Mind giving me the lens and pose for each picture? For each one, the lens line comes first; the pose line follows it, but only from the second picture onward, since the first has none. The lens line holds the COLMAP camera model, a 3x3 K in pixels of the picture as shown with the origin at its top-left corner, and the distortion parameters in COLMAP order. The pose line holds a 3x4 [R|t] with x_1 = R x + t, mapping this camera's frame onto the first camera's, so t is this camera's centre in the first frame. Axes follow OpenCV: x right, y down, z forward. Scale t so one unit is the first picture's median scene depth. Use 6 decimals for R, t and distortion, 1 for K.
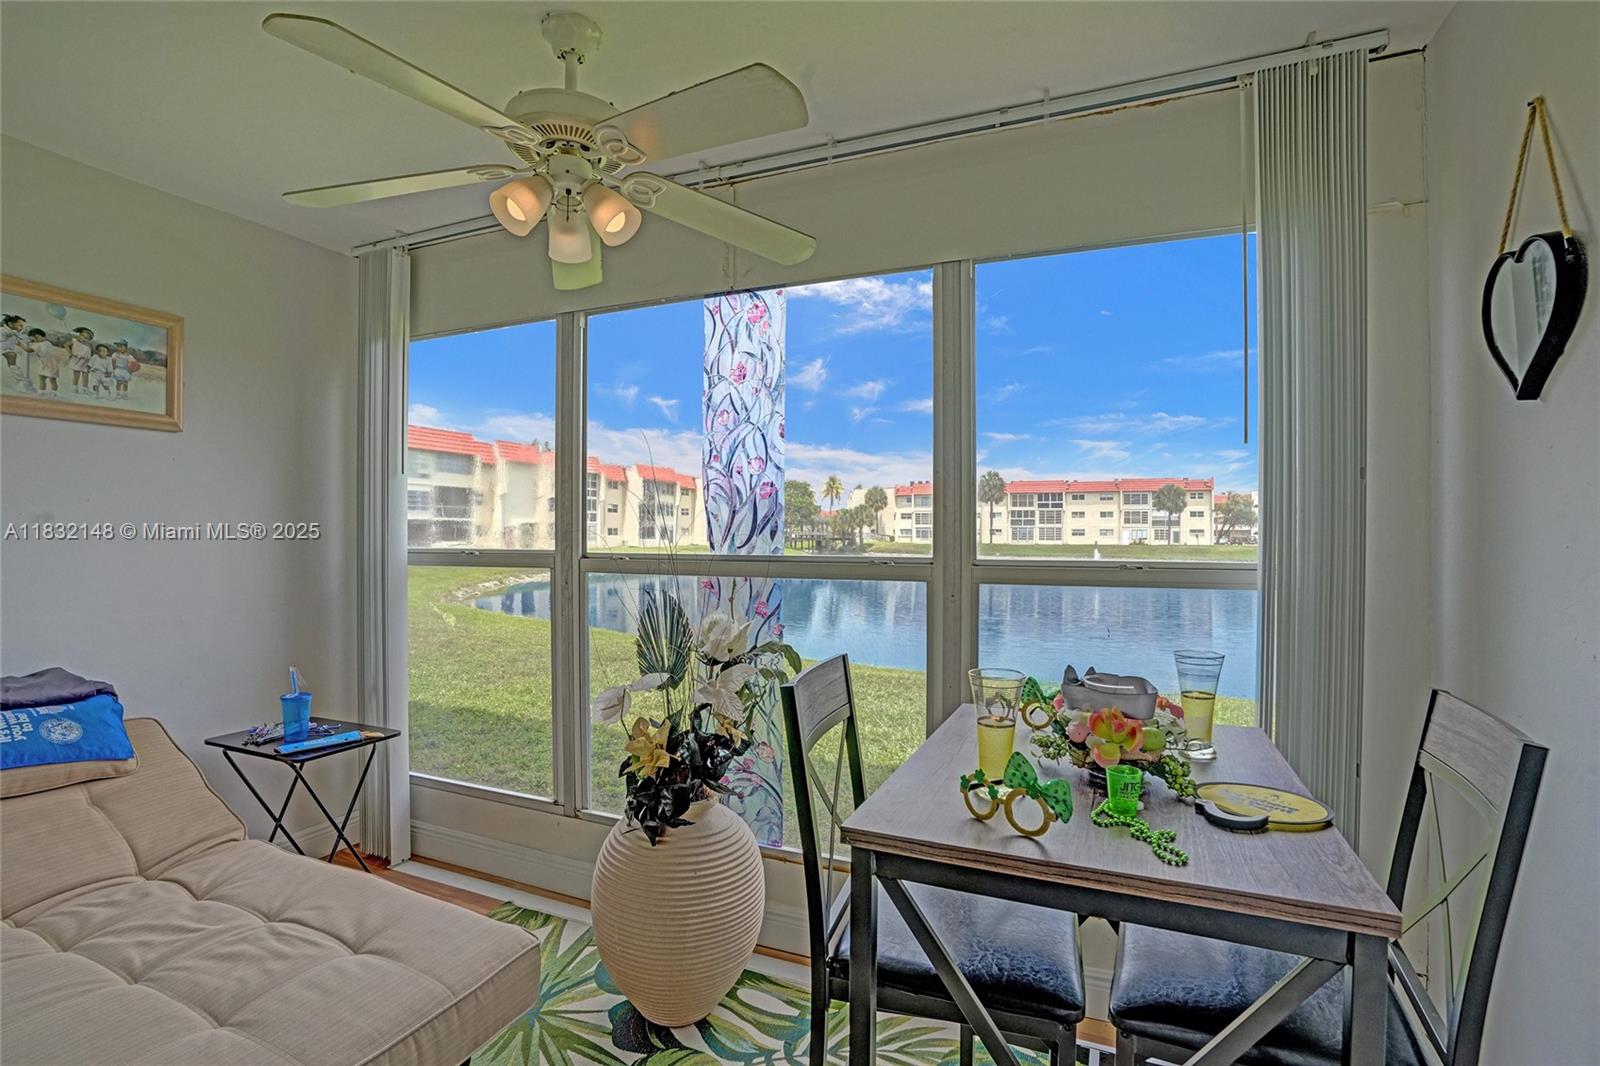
lens RADIAL K [[743.8, 0, 797.5], [0, 743.8, 534.5], [0, 0, 1]] dist [-0.068694, 0.029174]
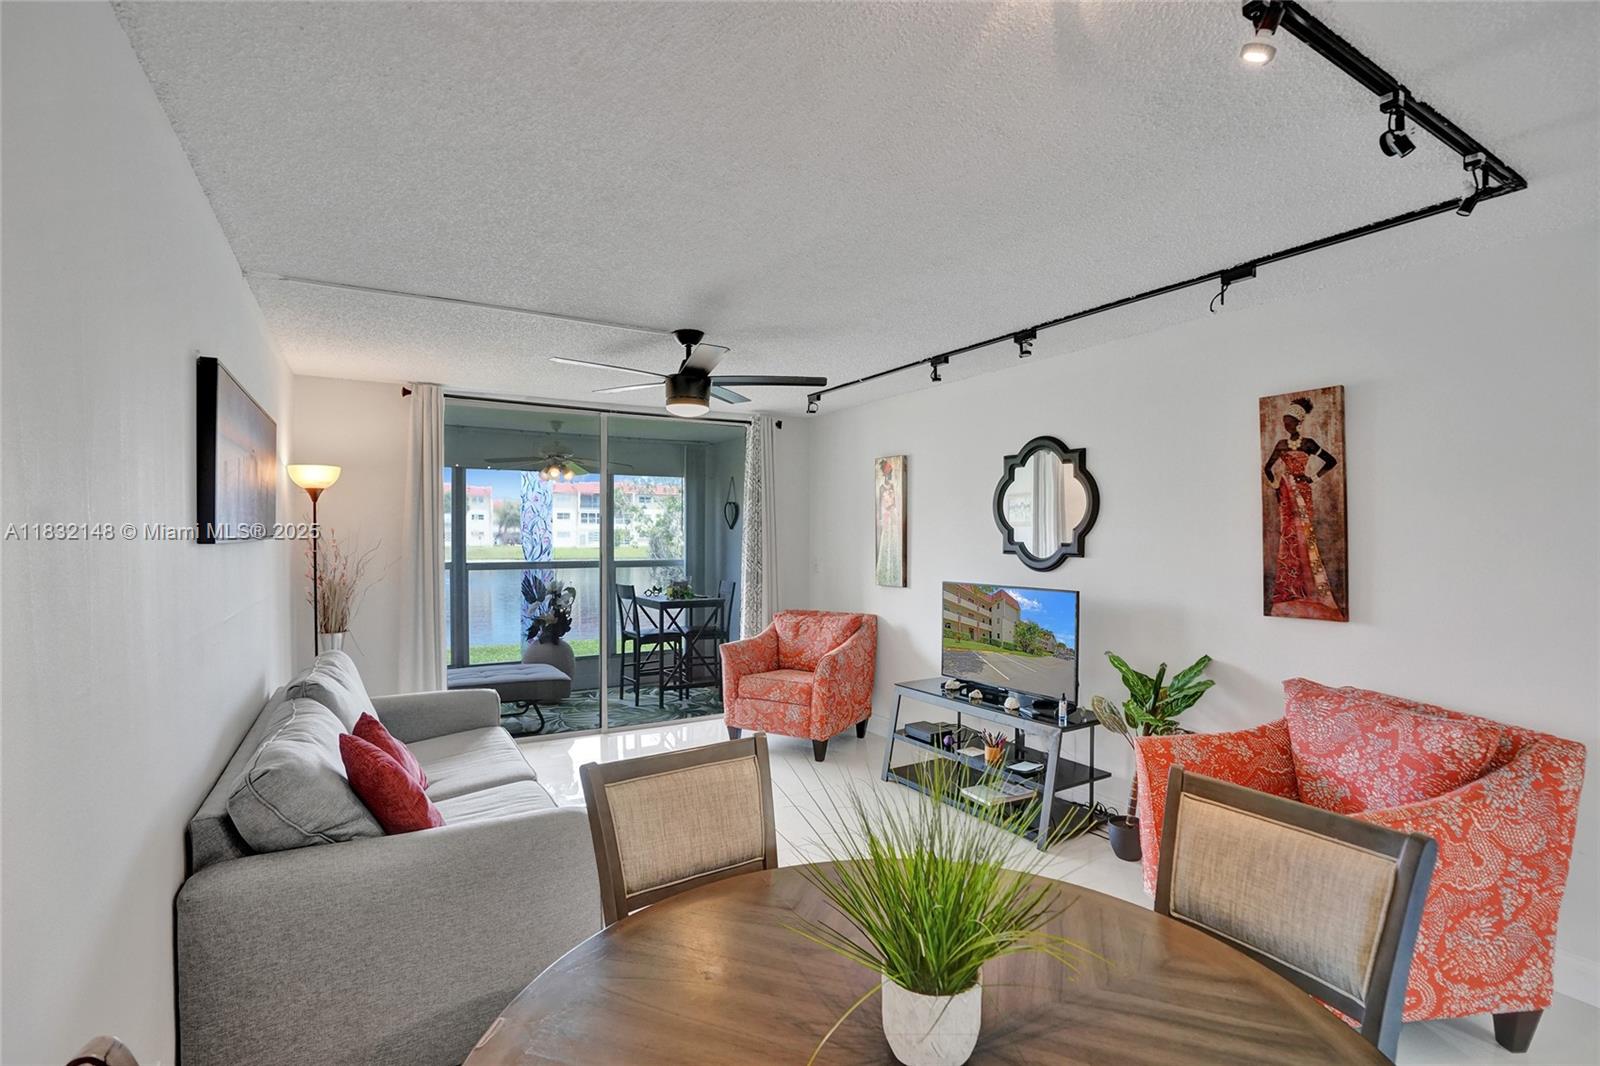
lens RADIAL K [[744.5, 0, 800.0], [0, 744.5, 533.0], [0, 0, 1]] dist [-0.081016, 0.028710]
pose [[0.598689, -0.004453, 0.800969, -1.779858], [0.007017, 0.999975, 0.000315, -0.078767], [-0.800950, 0.005432, 0.598706, -1.566997]]
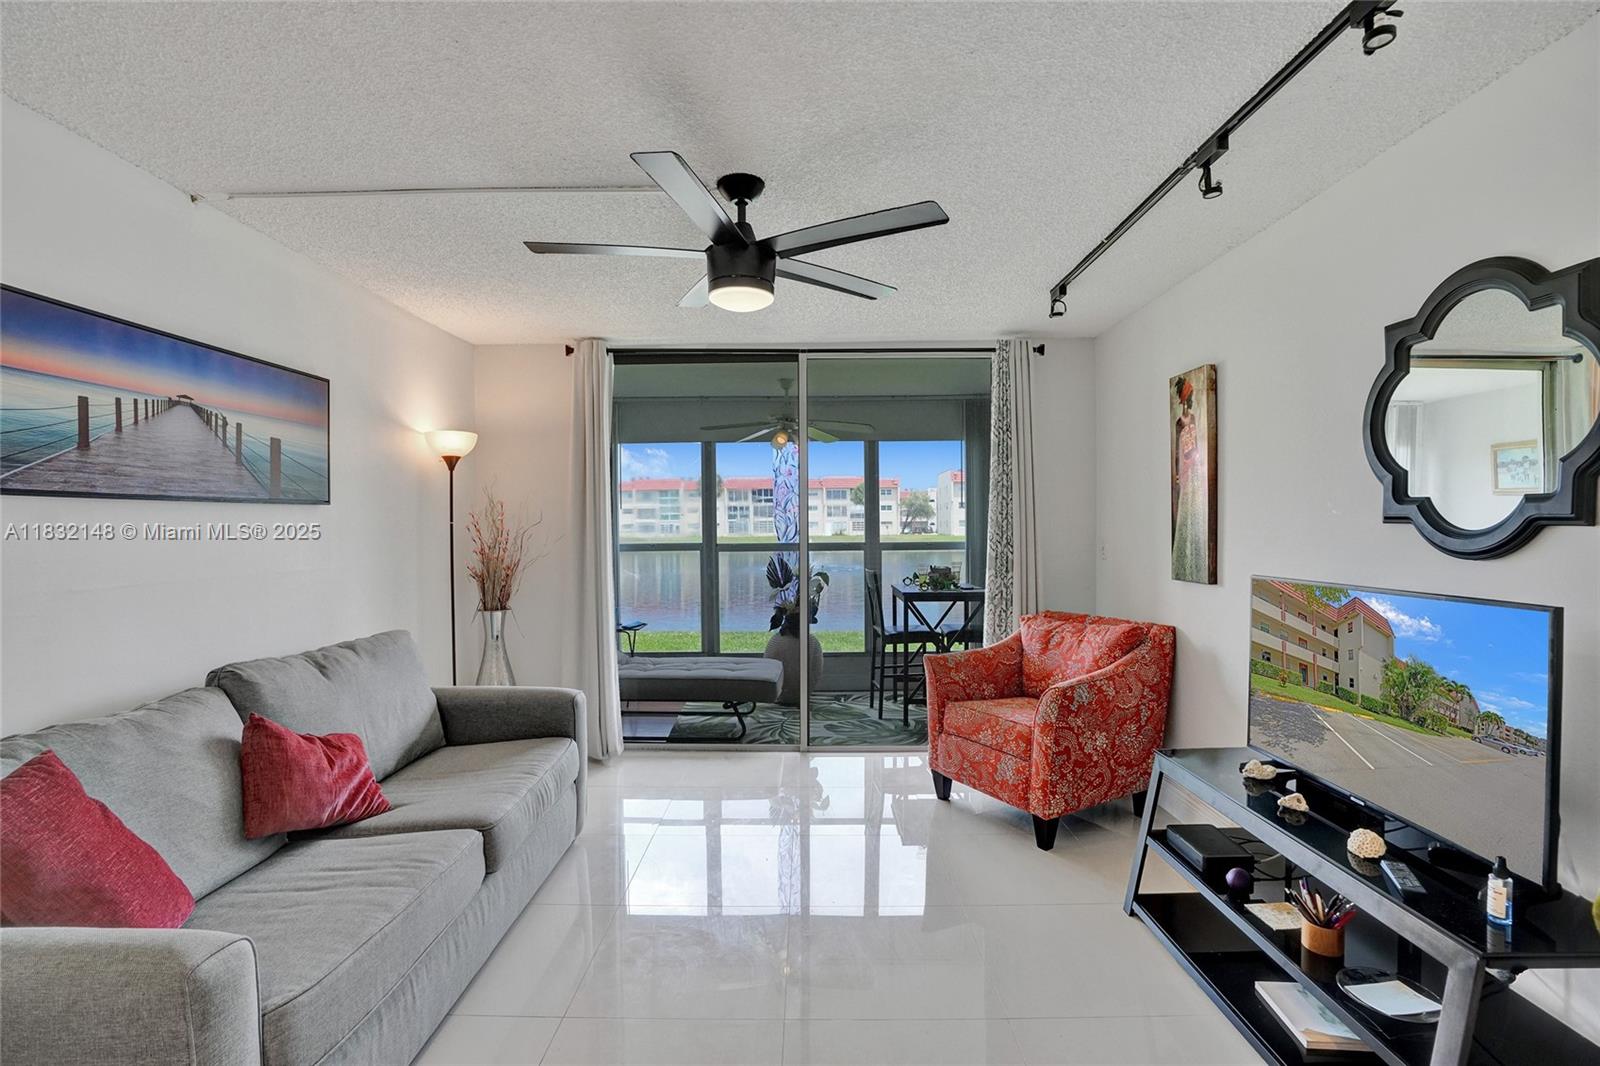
lens RADIAL K [[743.8, 0, 797.5], [0, 743.8, 534.5], [0, 0, 1]] dist [-0.068694, 0.029174]
pose [[0.926527, -0.015561, 0.375907, -1.036420], [0.012446, 0.999865, 0.010713, -0.029046], [-0.376023, -0.005247, 0.926595, -1.428312]]
